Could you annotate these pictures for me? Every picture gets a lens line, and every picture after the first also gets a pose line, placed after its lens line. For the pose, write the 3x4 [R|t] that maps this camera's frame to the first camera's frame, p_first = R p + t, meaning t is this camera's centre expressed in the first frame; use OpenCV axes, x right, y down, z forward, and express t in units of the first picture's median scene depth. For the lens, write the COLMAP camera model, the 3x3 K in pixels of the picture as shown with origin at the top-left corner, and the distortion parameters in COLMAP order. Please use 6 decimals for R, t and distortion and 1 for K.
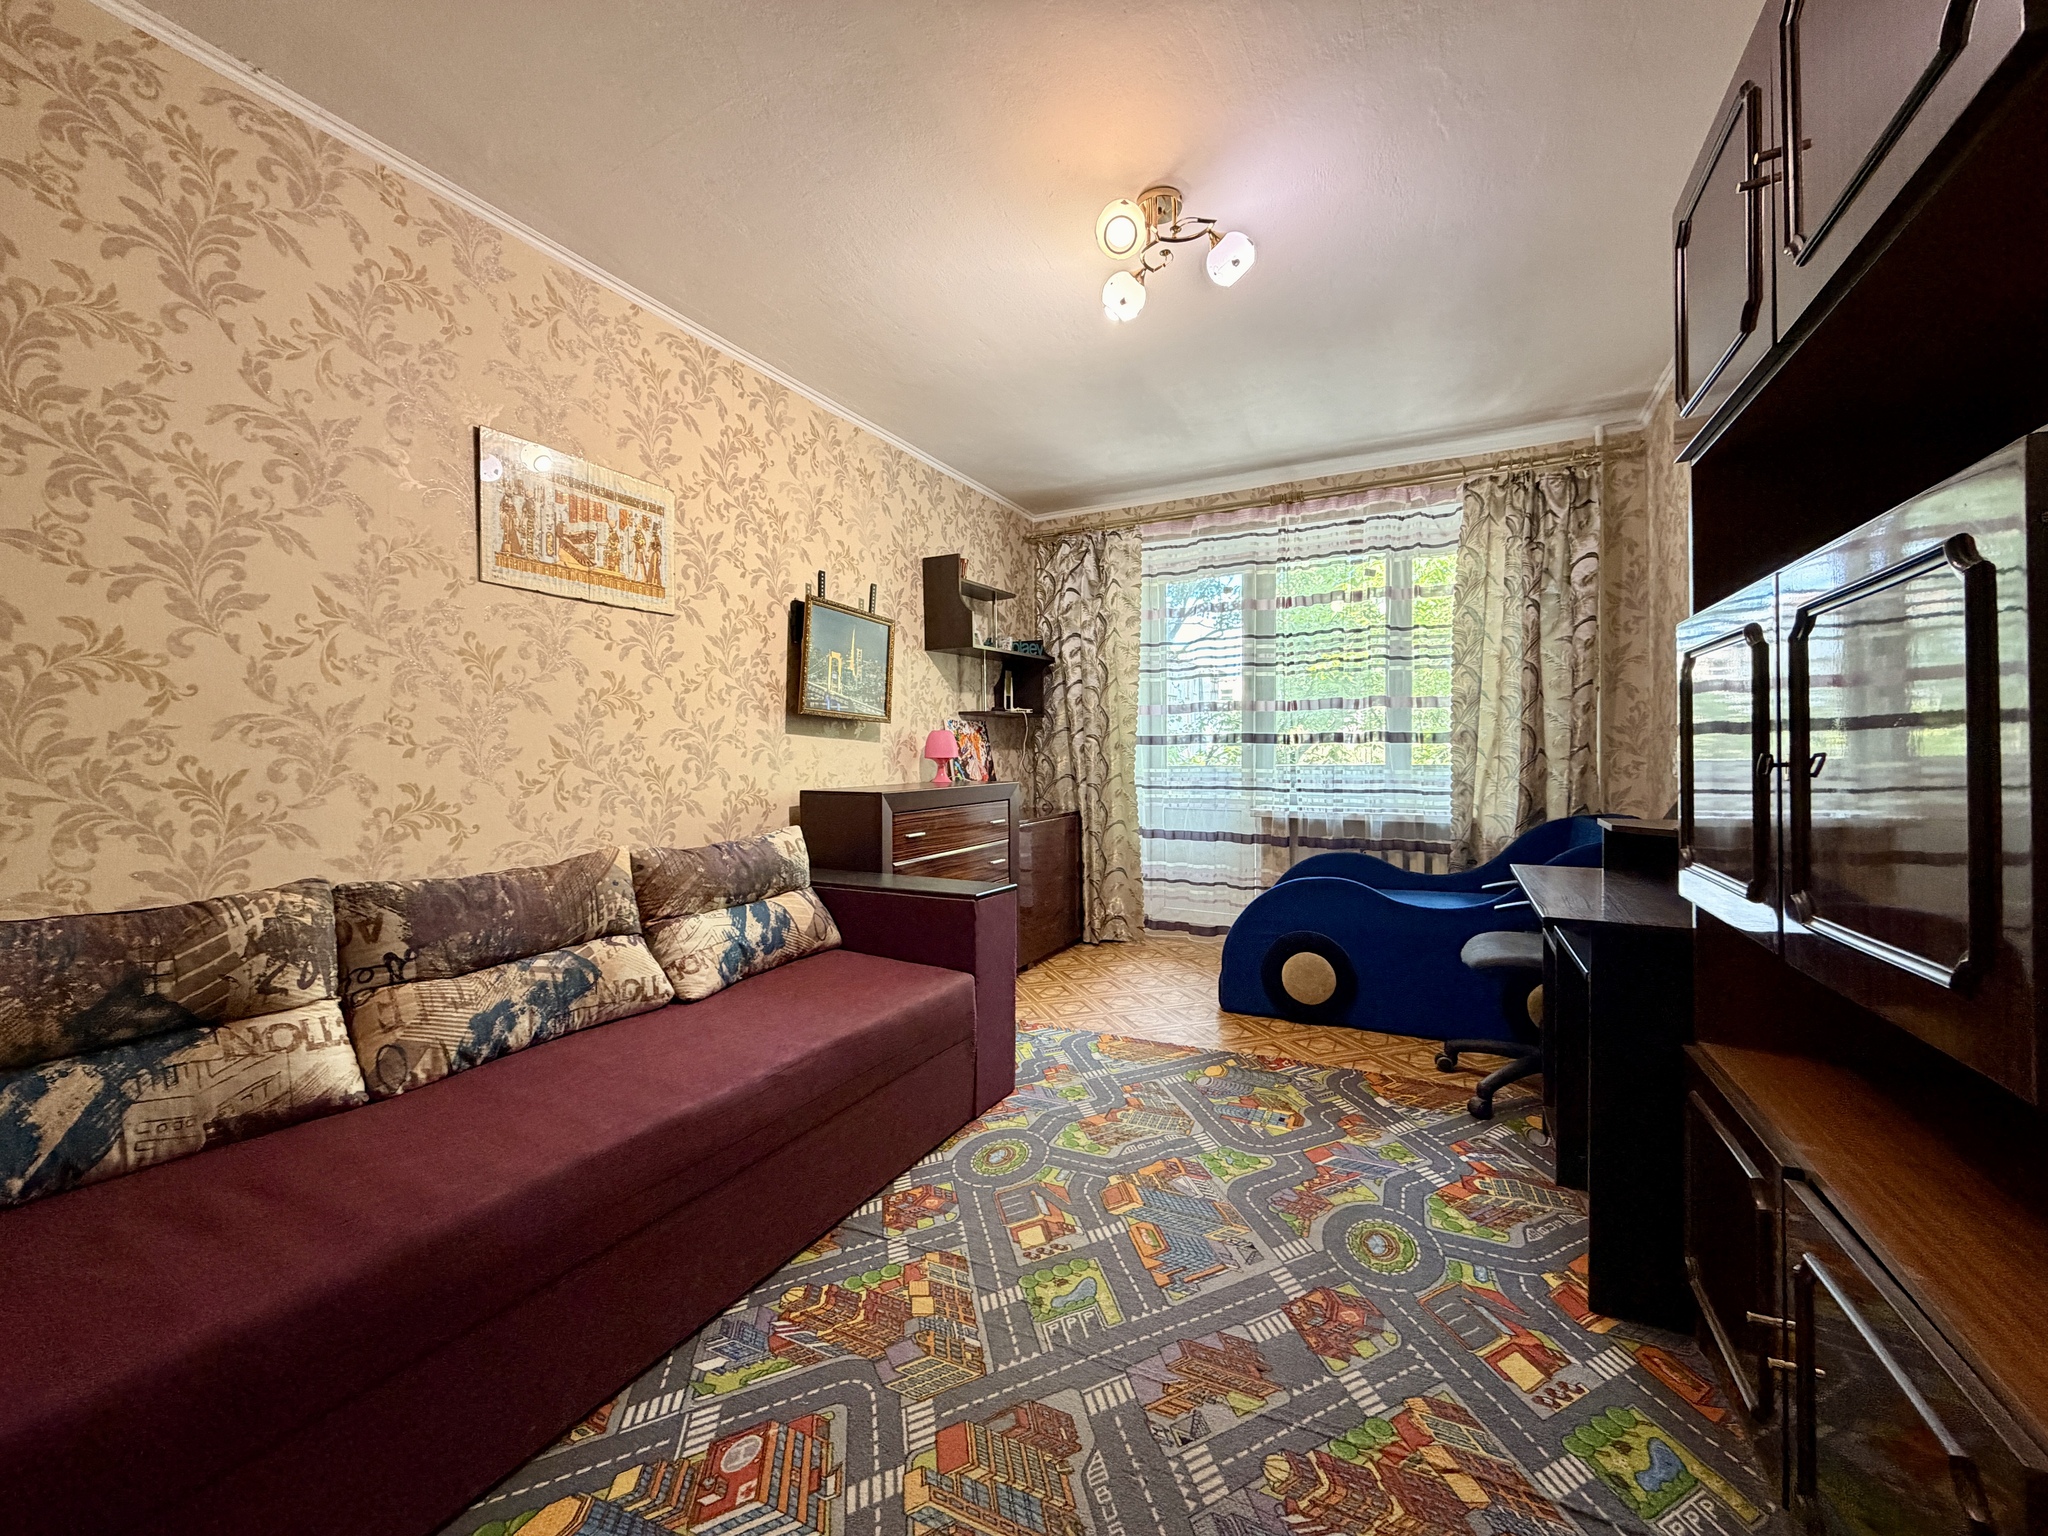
lens RADIAL K [[811.8, 0, 1019.4], [0, 811.8, 769.2], [0, 0, 1]] dist [-0.001994, 0.000054]
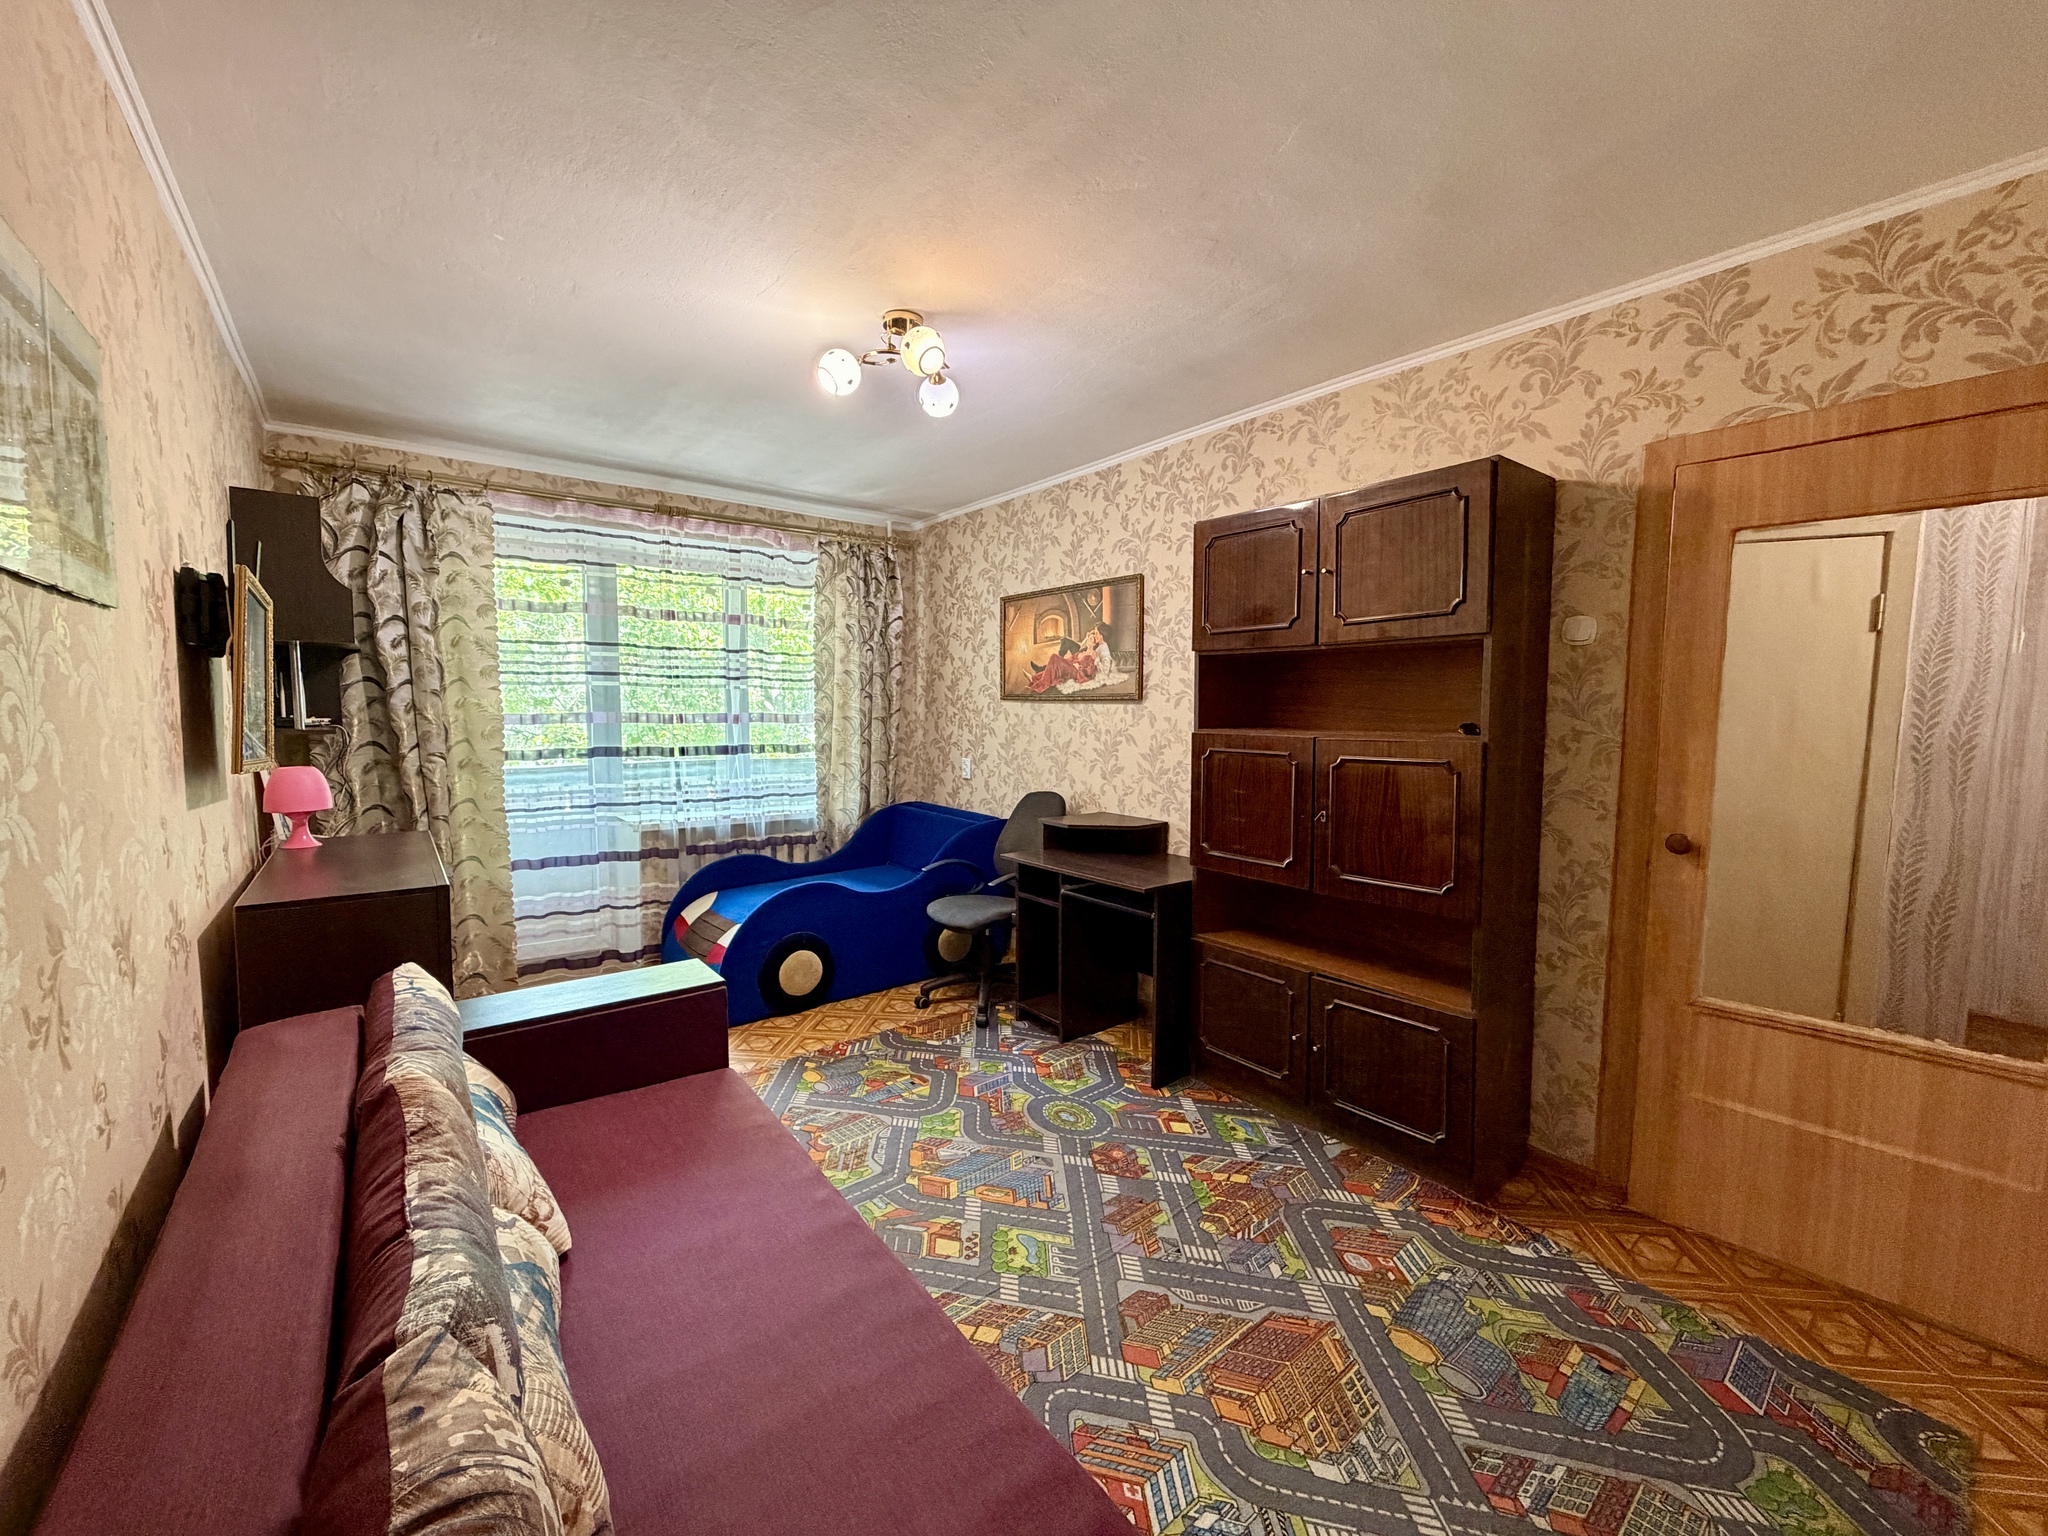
lens RADIAL K [[811.8, 0, 1019.4], [0, 811.8, 769.2], [0, 0, 1]] dist [-0.001994, 0.000054]
pose [[0.413830, -0.061579, 0.908269, -0.650878], [0.009169, 0.997941, 0.063481, -0.119769], [-0.910308, -0.017942, 0.413542, 0.303668]]
